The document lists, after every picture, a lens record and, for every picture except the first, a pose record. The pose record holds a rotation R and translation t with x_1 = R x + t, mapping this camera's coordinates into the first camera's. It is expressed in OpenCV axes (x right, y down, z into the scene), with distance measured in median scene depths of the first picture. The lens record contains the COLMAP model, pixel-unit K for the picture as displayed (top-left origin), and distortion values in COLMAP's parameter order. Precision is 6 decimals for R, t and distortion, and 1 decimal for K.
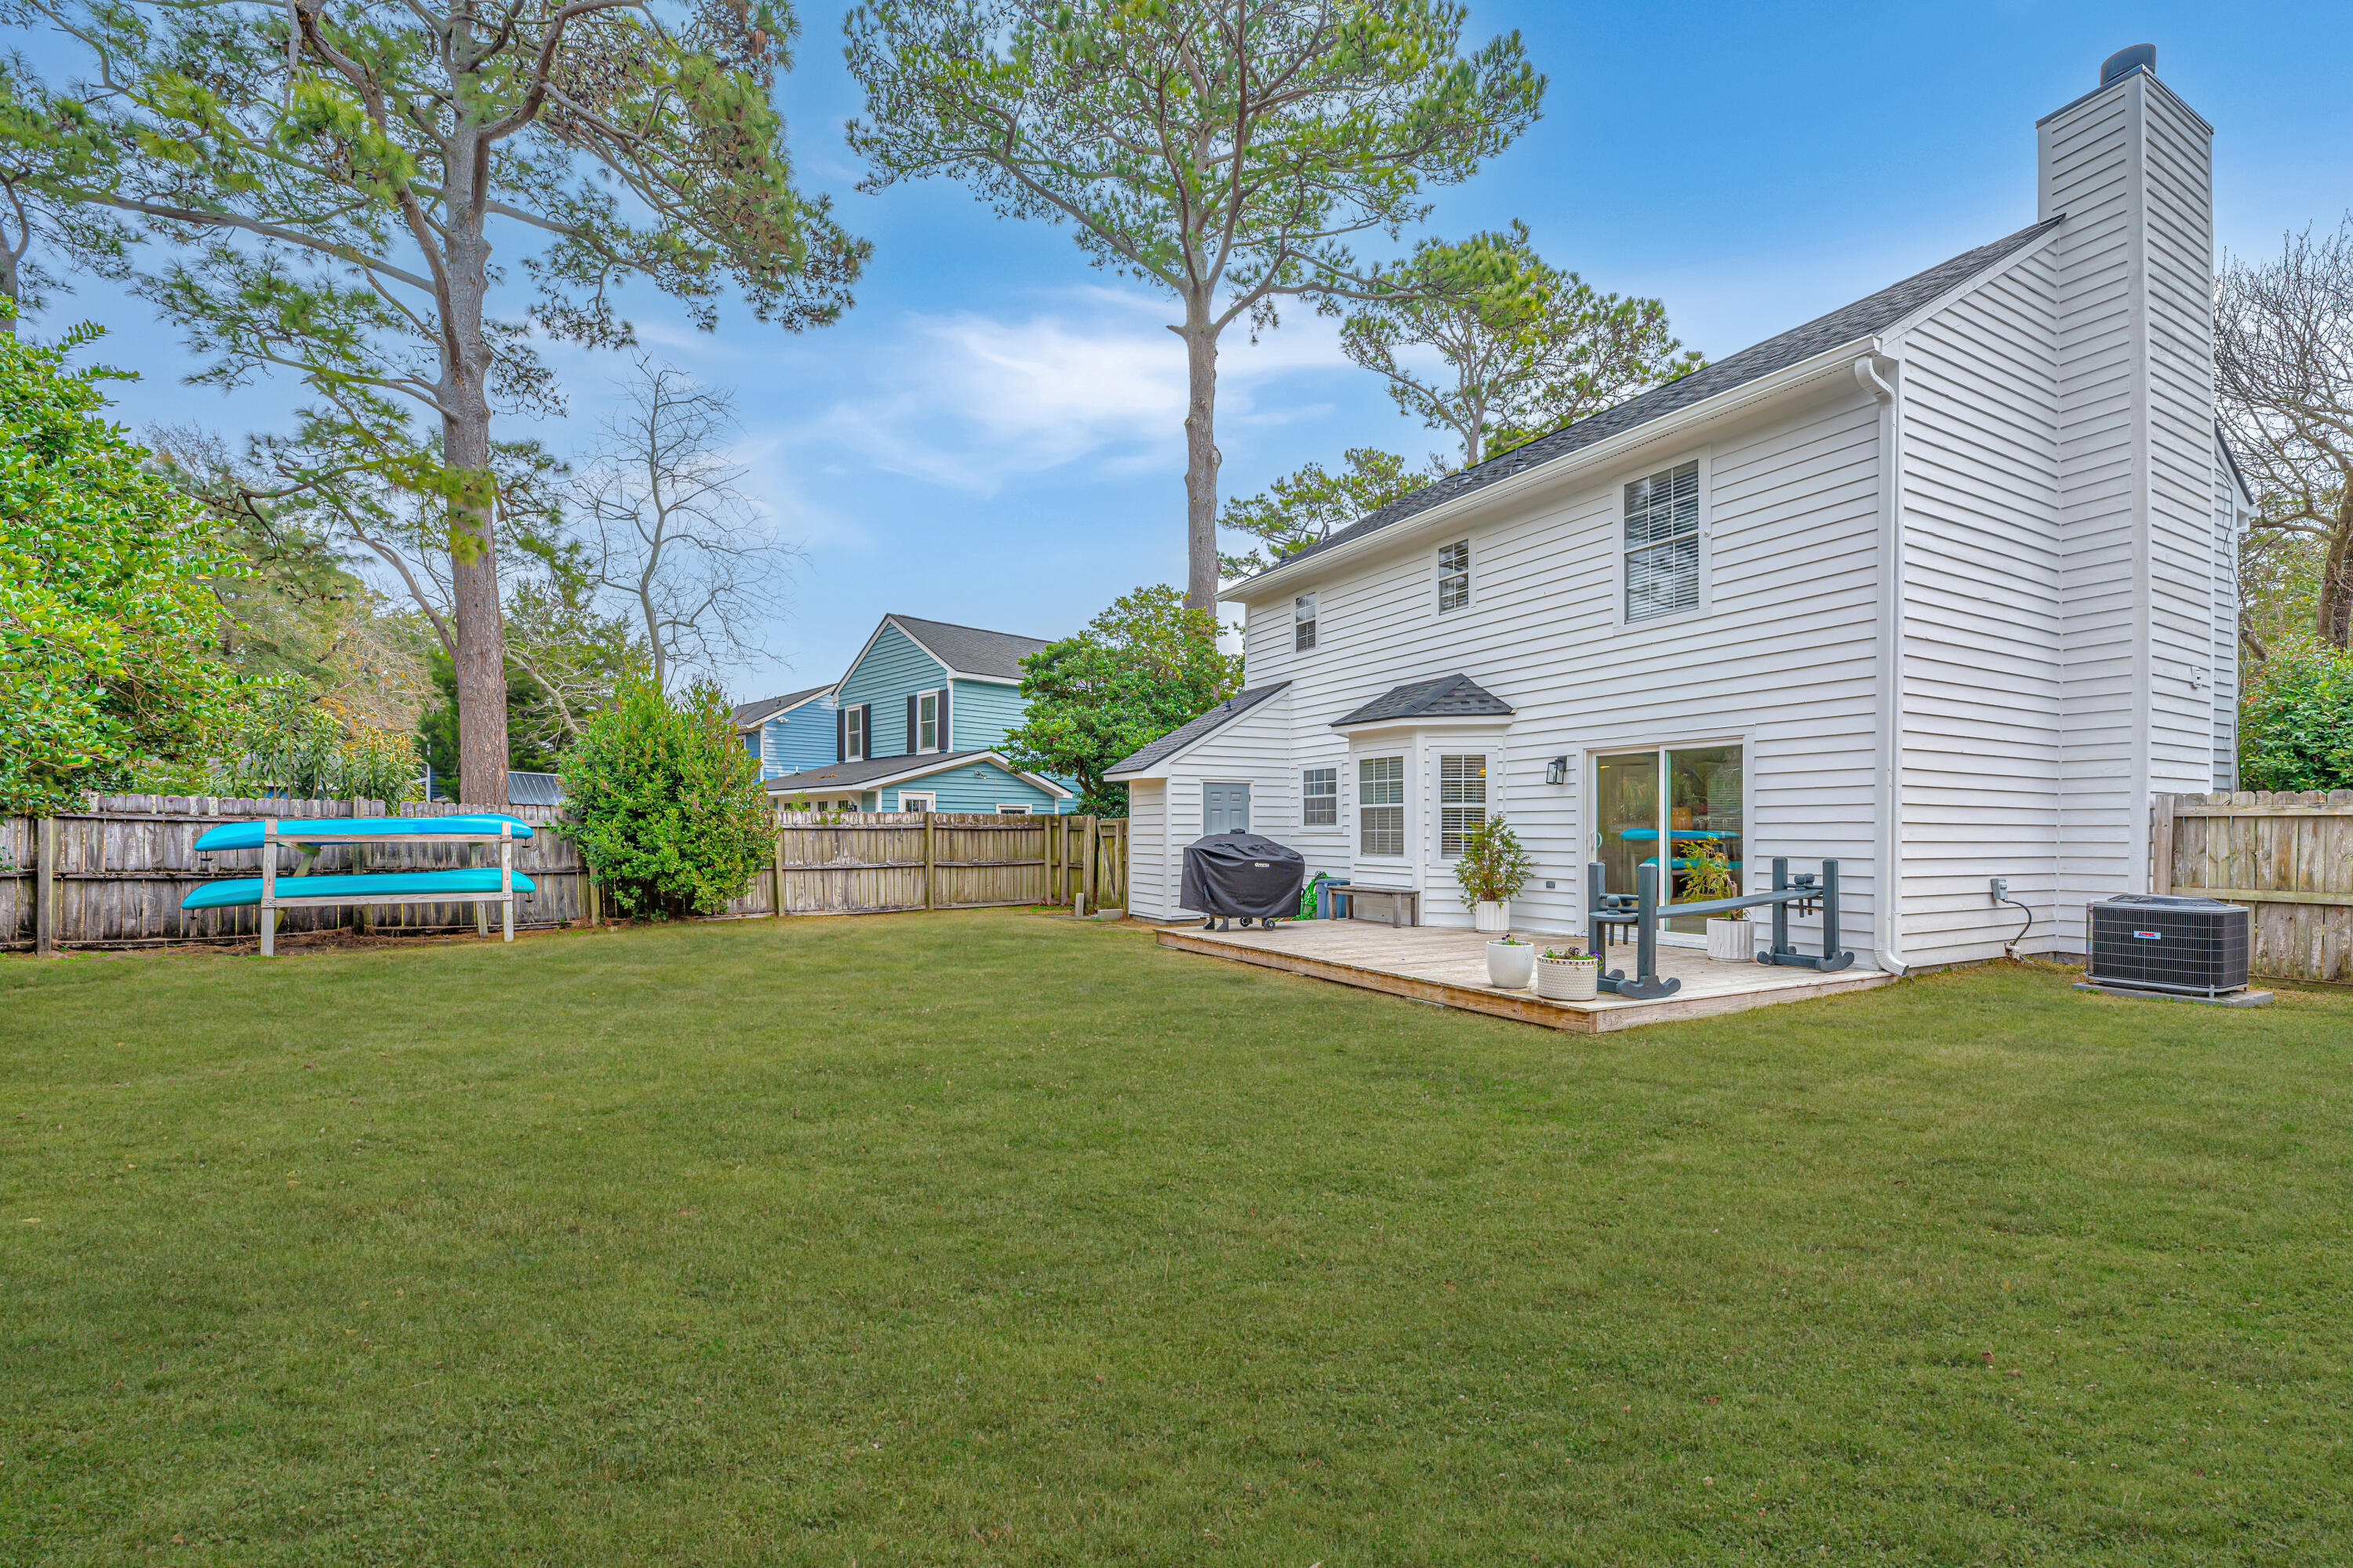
lens RADIAL K [[952.3, 0, 1176.6], [0, 952.3, 824.6], [0, 0, 1]] dist [0.000020, -0.000304]
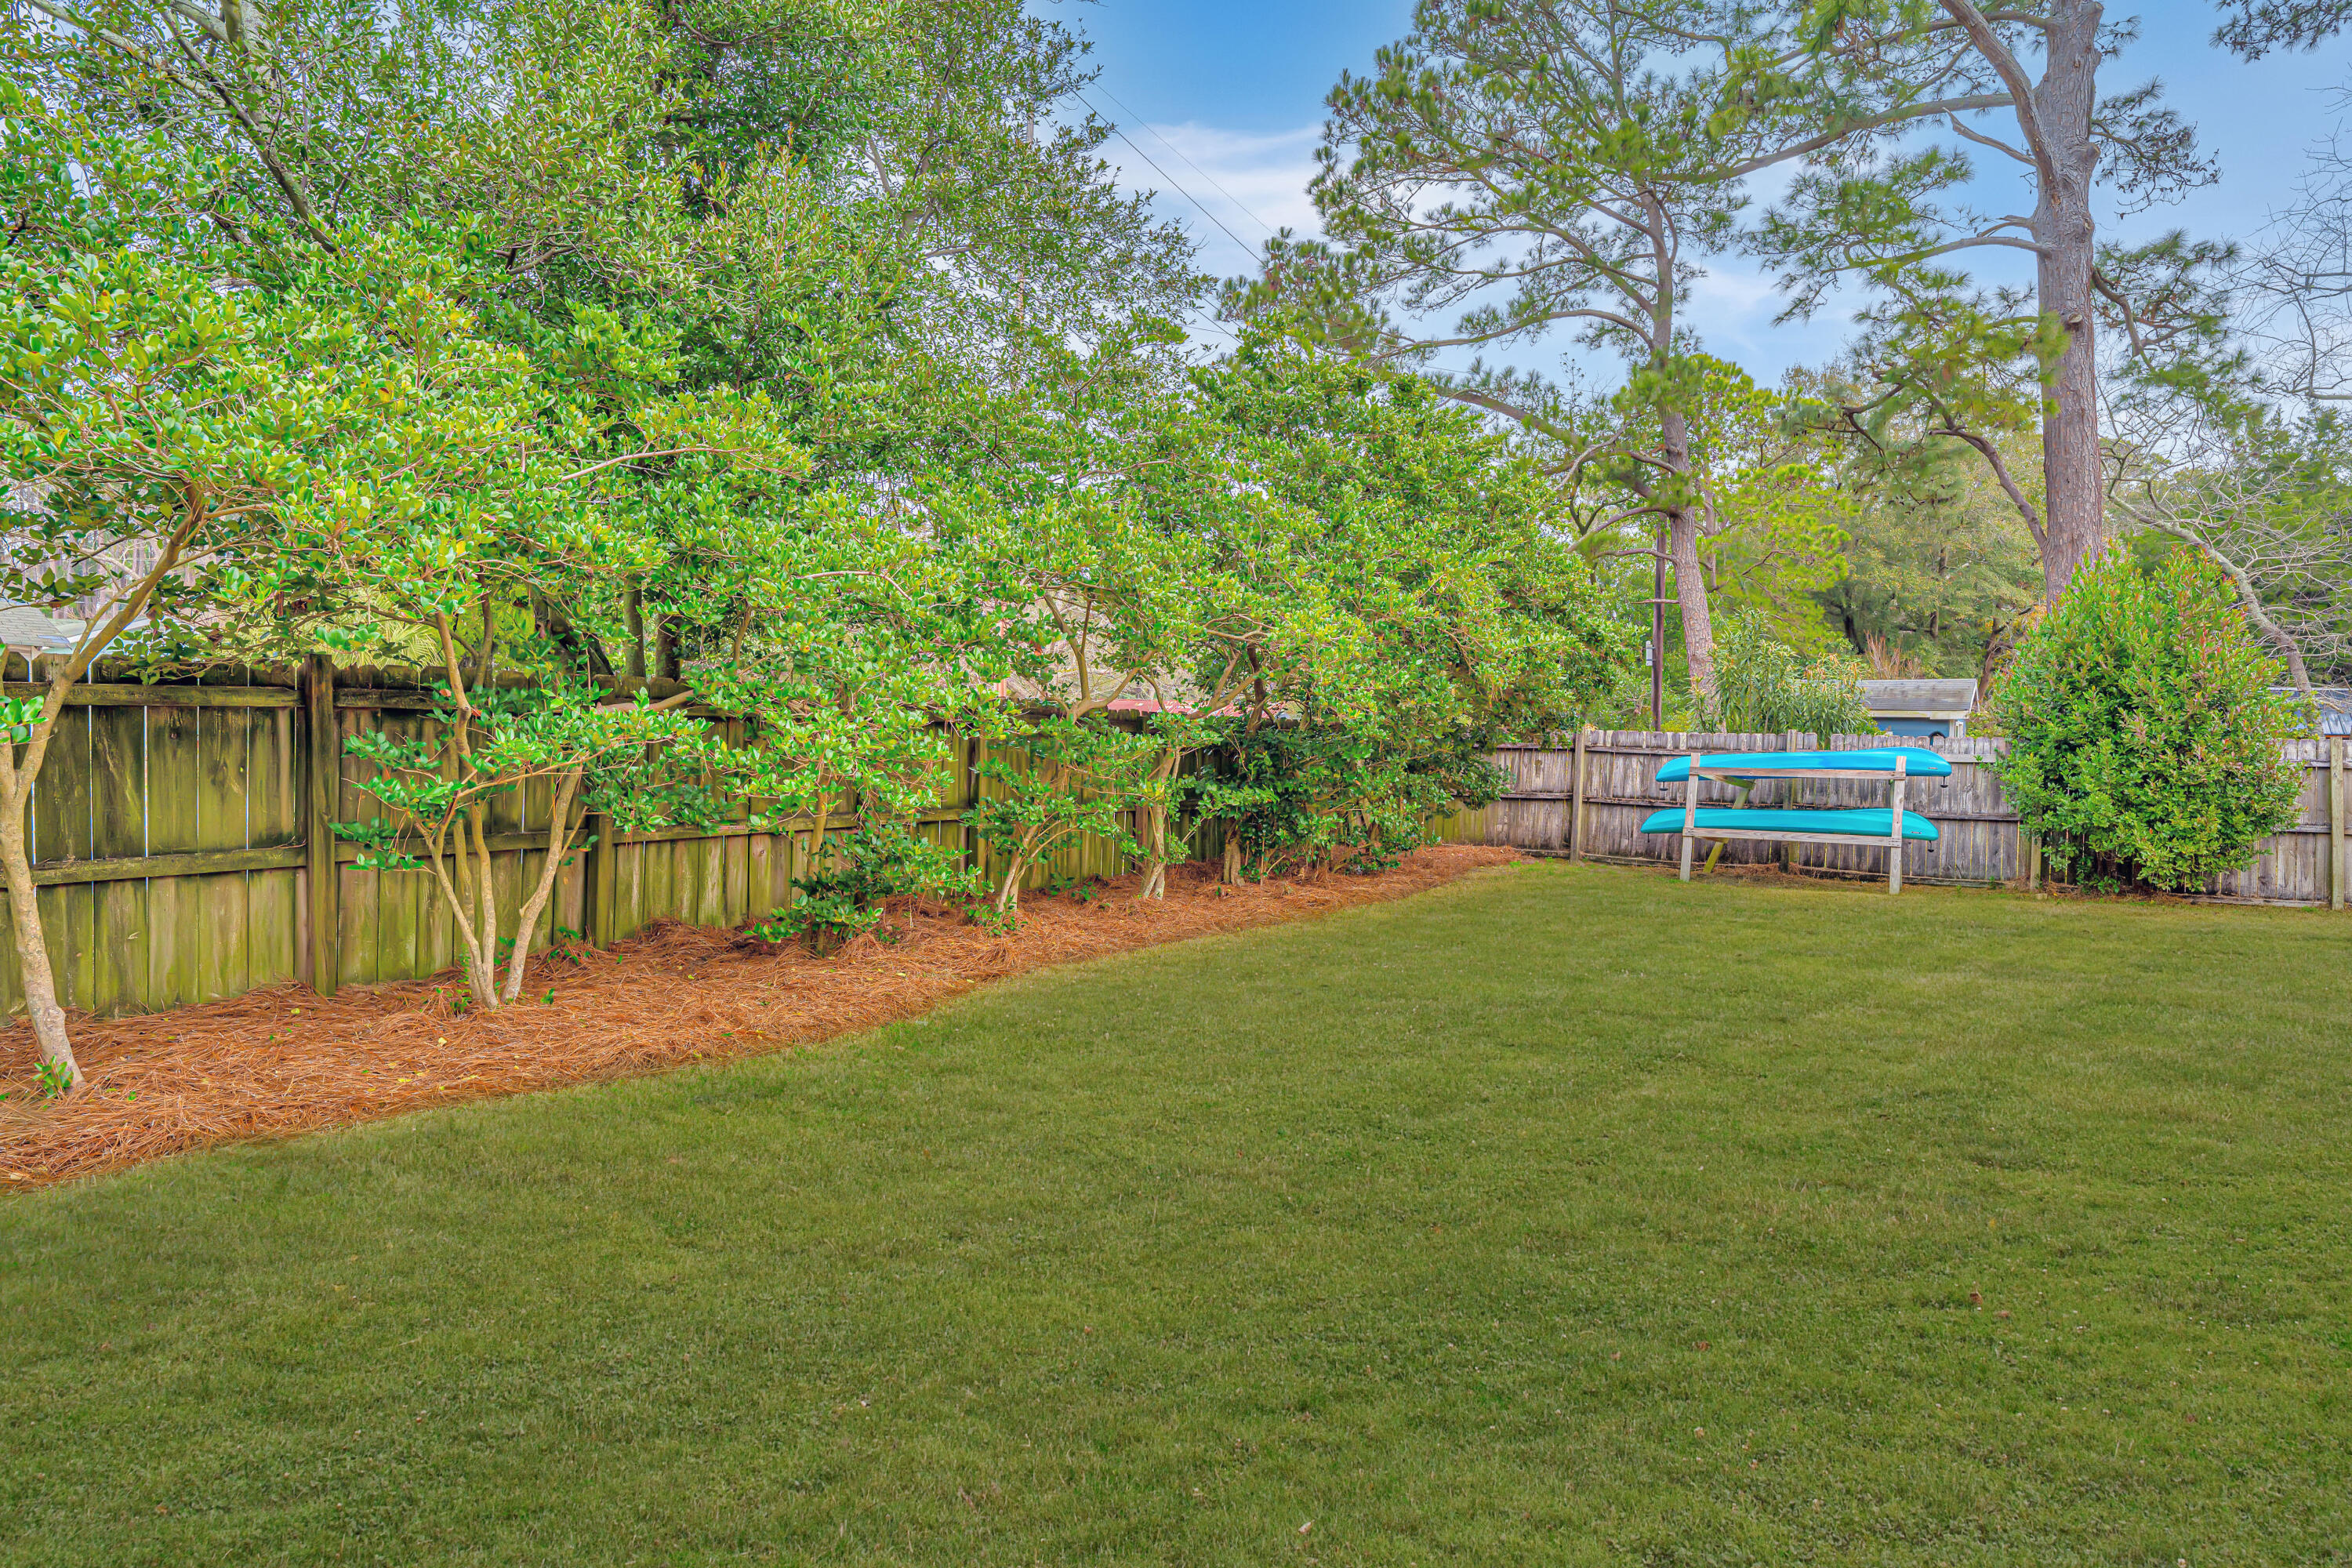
lens RADIAL K [[1327.0, 0, 1258.6], [0, 1327.0, 778.2], [0, 0, 1]] dist [0.001271, 0.001398]
pose [[0.299051, 0.019682, -0.954034, 0.261289], [-0.007000, 0.999806, 0.018432, -0.001069], [0.954212, 0.001166, 0.299130, 0.080979]]
